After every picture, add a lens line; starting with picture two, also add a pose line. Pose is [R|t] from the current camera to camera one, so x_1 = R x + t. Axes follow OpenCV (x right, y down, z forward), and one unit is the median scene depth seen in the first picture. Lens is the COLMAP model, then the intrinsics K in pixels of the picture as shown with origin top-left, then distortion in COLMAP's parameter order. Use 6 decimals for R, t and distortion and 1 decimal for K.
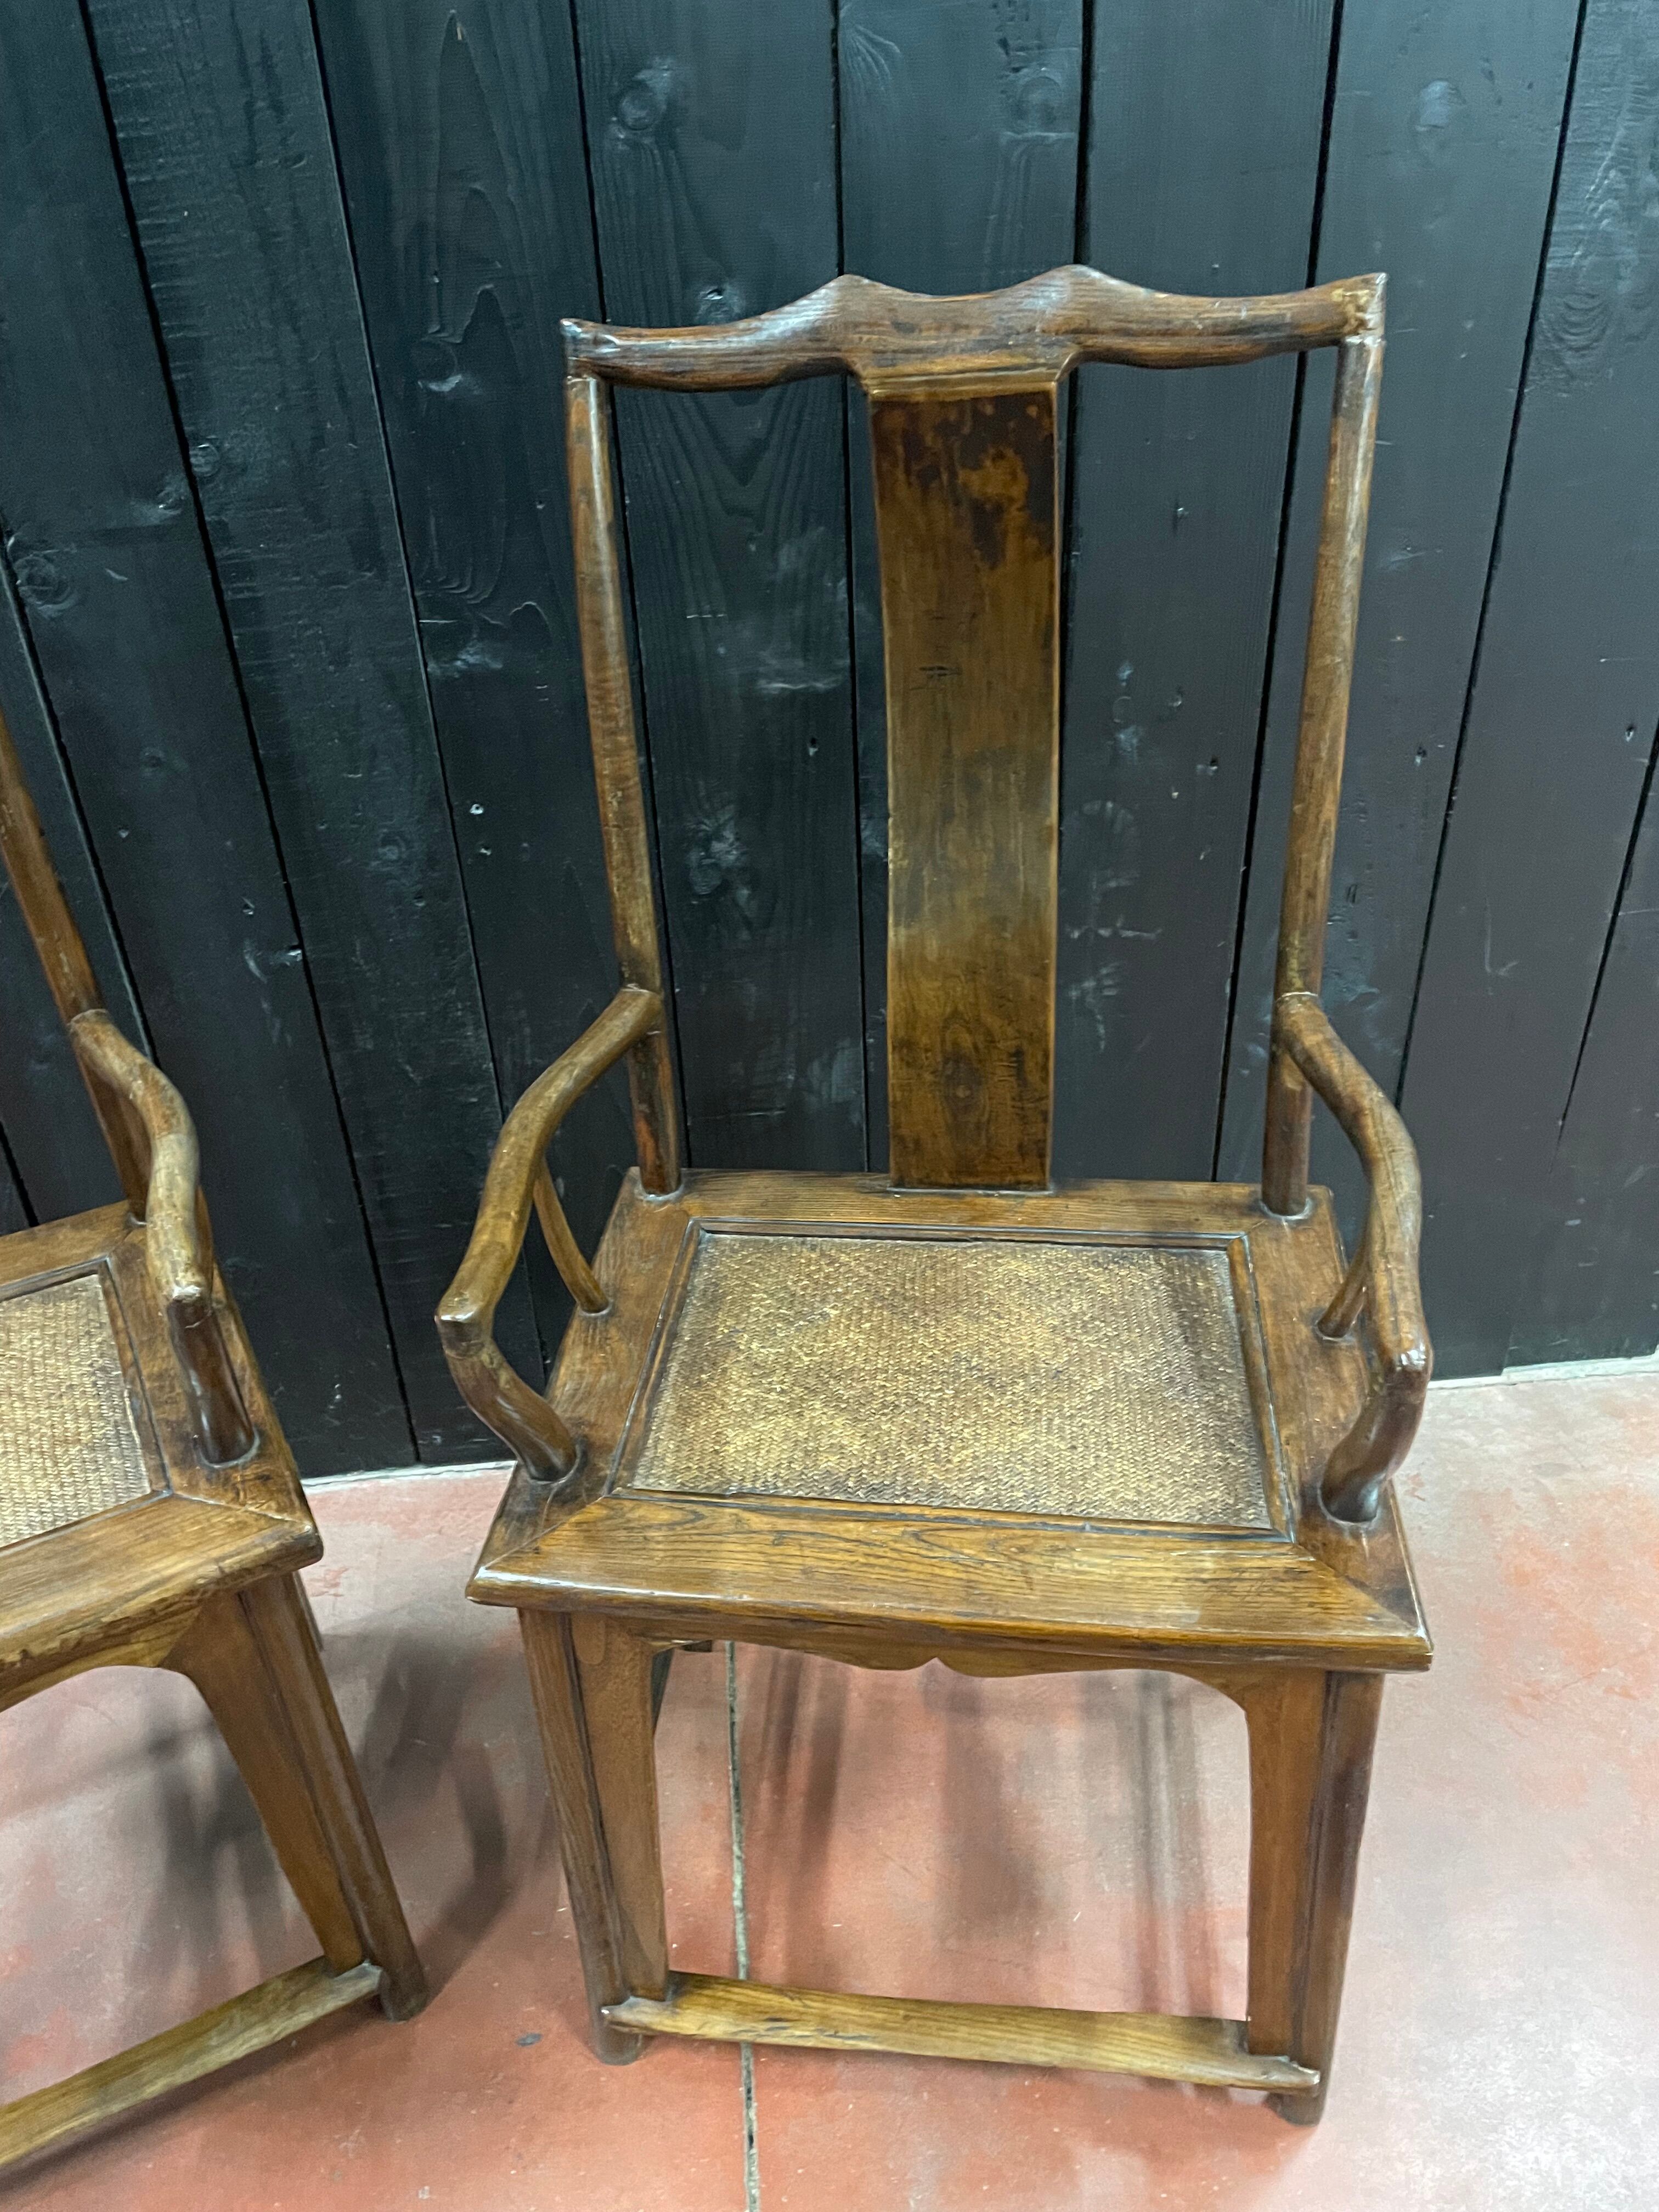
lens RADIAL K [[1672.1, 0, 821.8], [0, 1672.1, 1082.5], [0, 0, 1]] dist [0.089979, -0.119580]
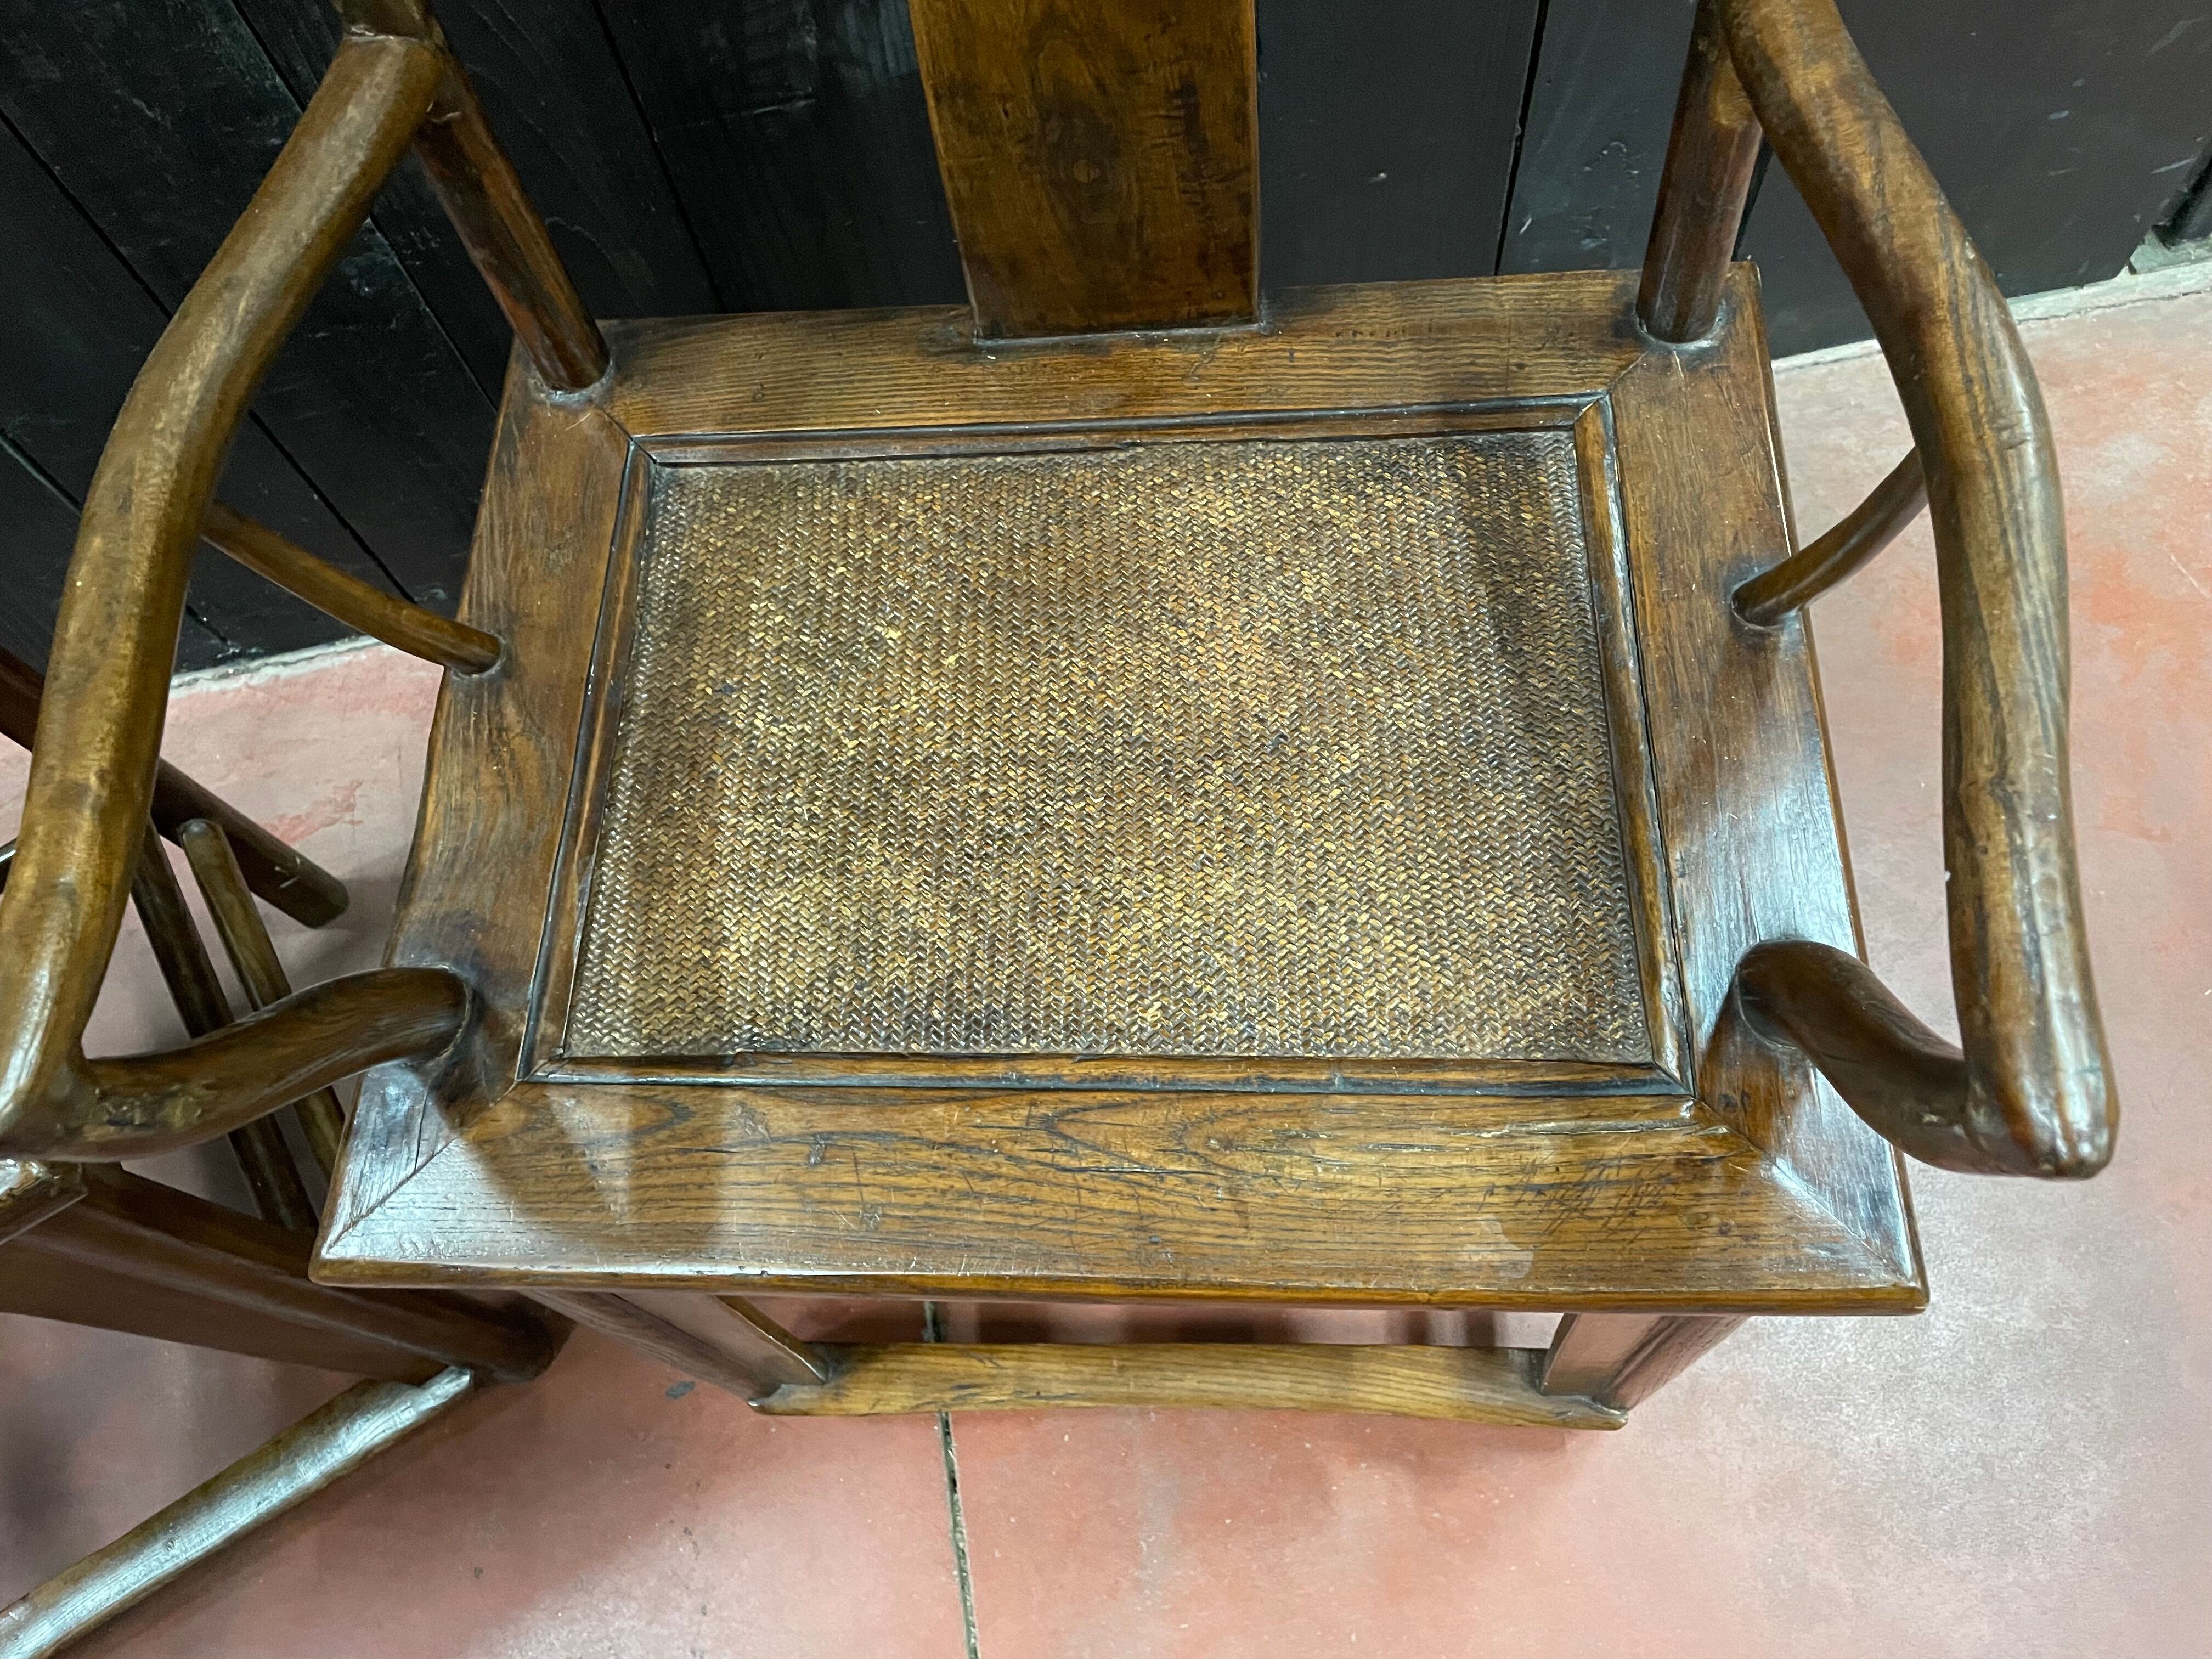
lens RADIAL K [[1672.1, 0, 1114.8], [0, 1672.1, 816.8], [0, 0, 1]] dist [0.089979, -0.119580]
pose [[0.994534, -0.104410, 0.000879, 0.072888], [0.087334, 0.836441, 0.541054, -0.110613], [-0.057227, -0.538019, 0.840988, 0.456969]]
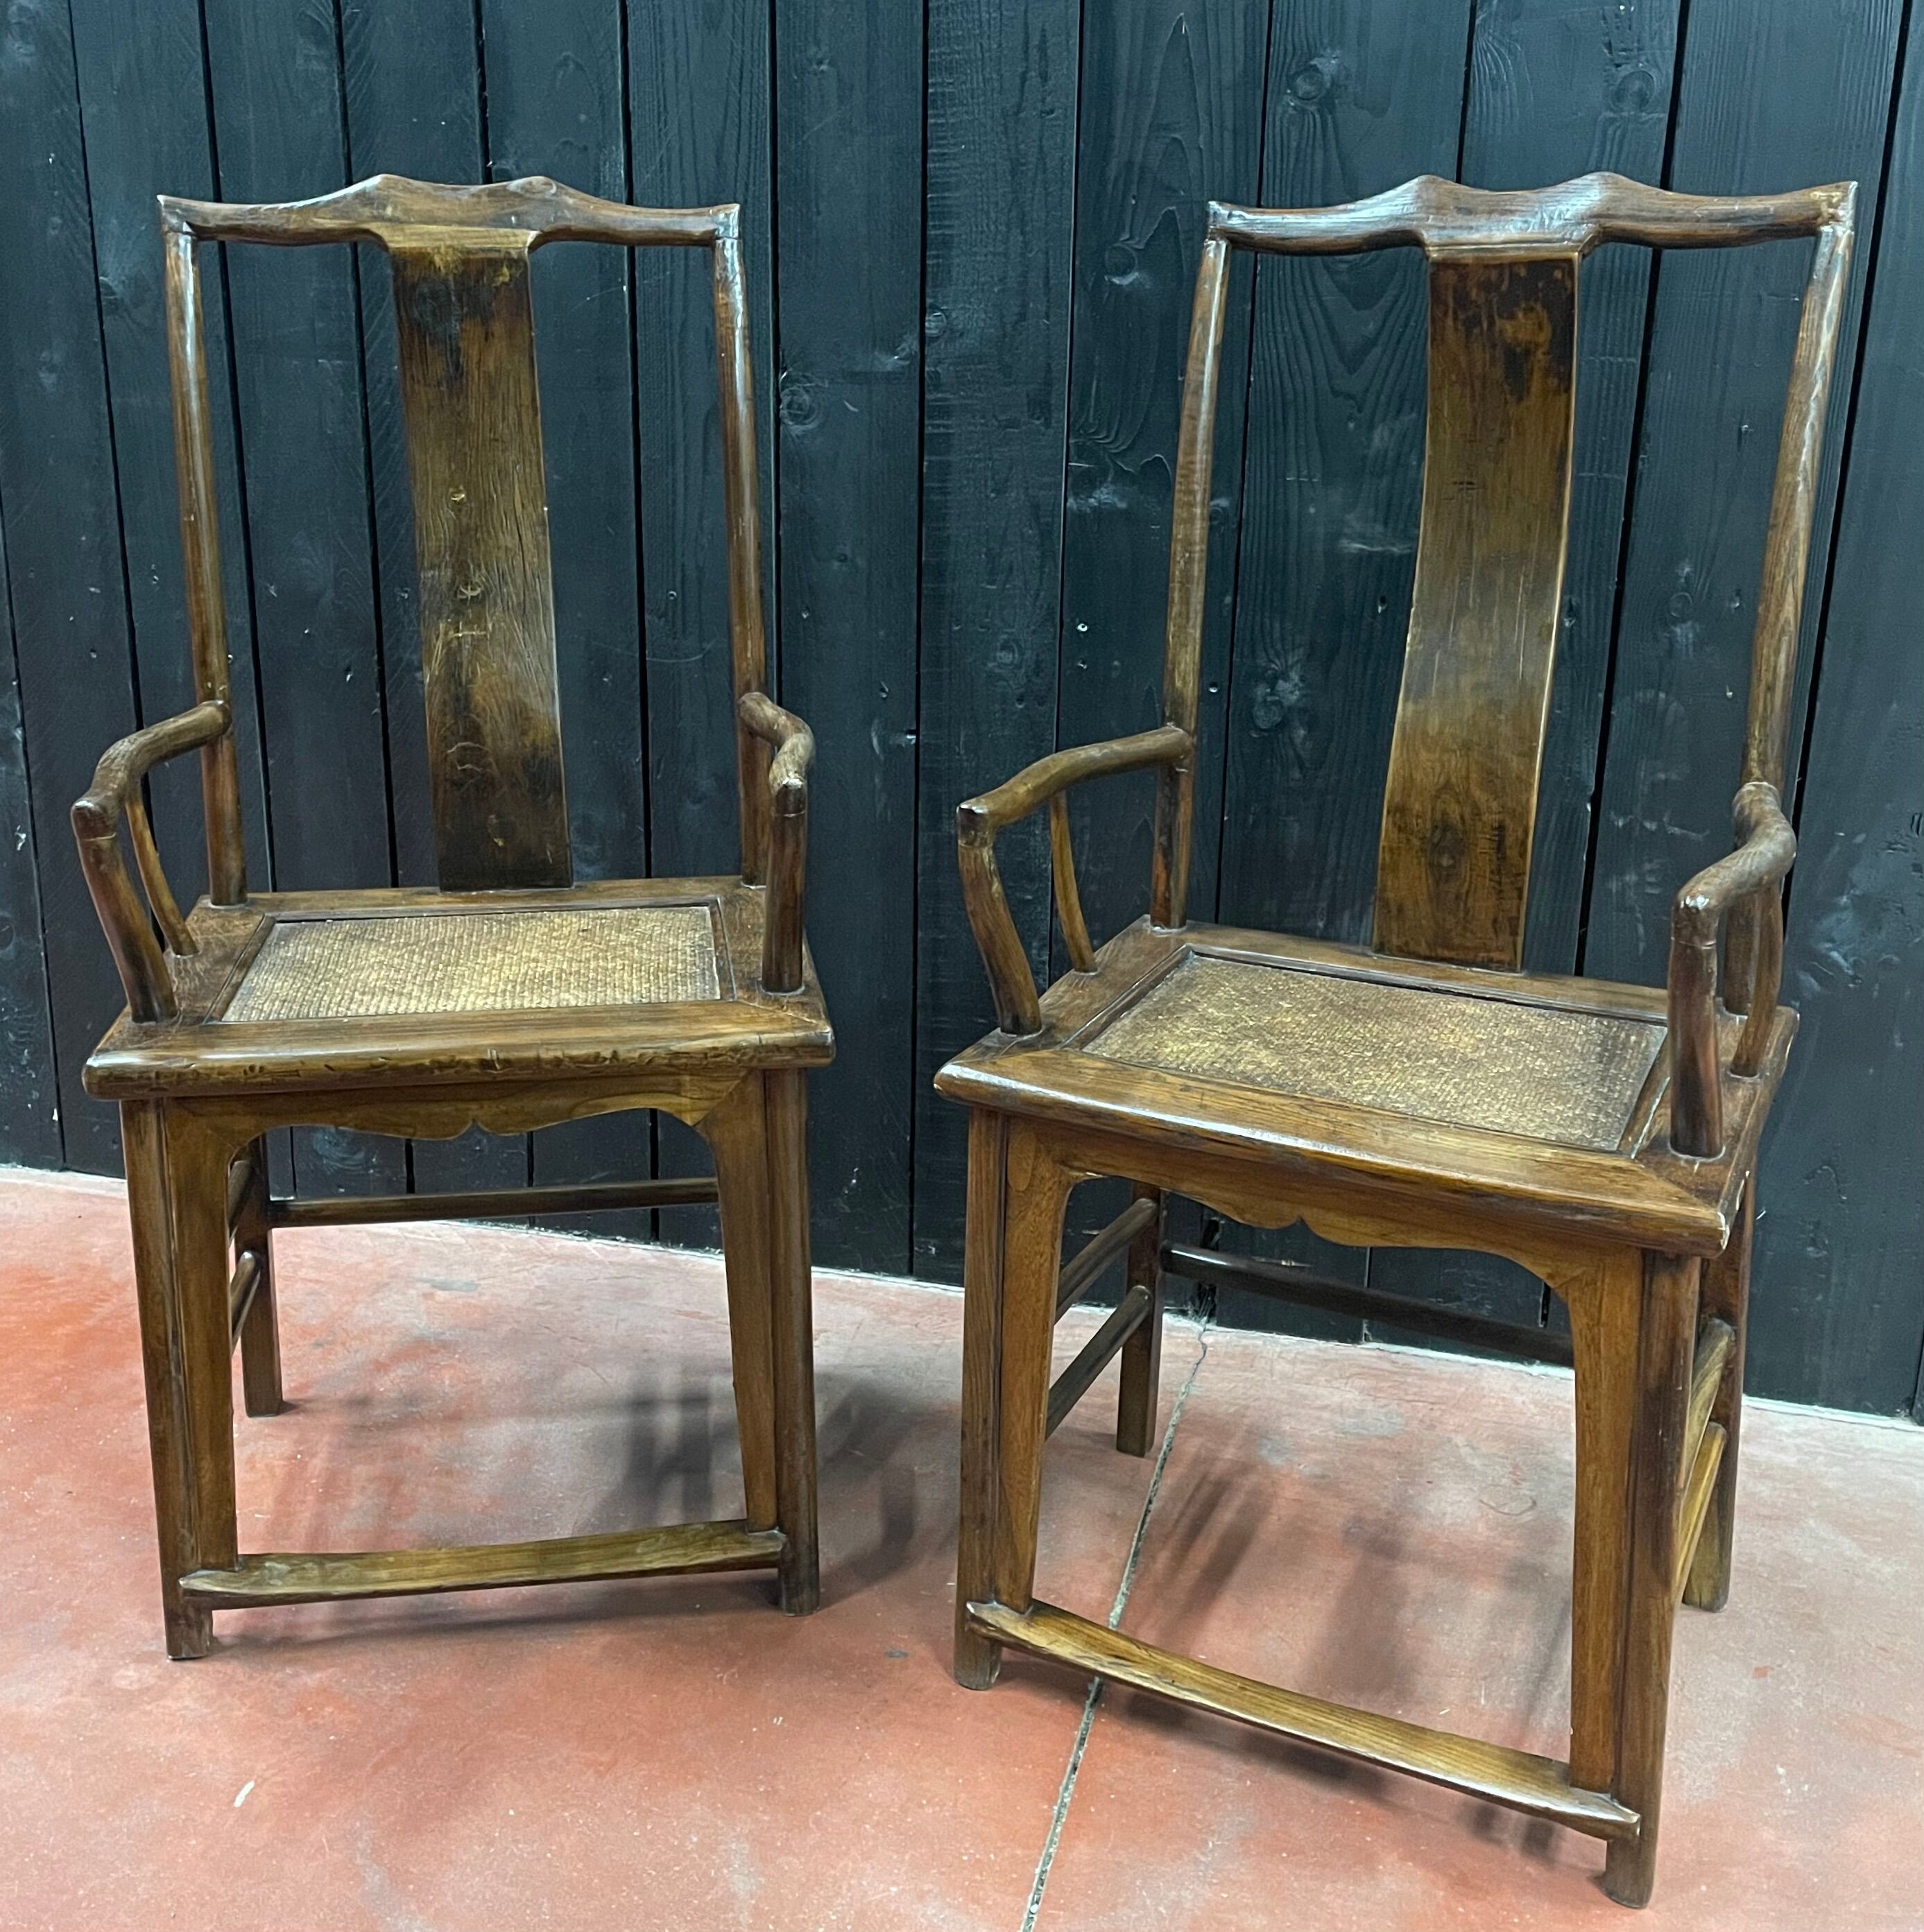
lens RADIAL K [[2125.8, 0, 895.1], [0, 2125.8, 859.4], [0, 0, 1]] dist [0.057345, 0.000000]
pose [[0.935904, 0.144322, -0.321332, 0.199058], [-0.224516, 0.947314, -0.228447, 0.415293], [0.271432, 0.285949, 0.918998, -0.408931]]
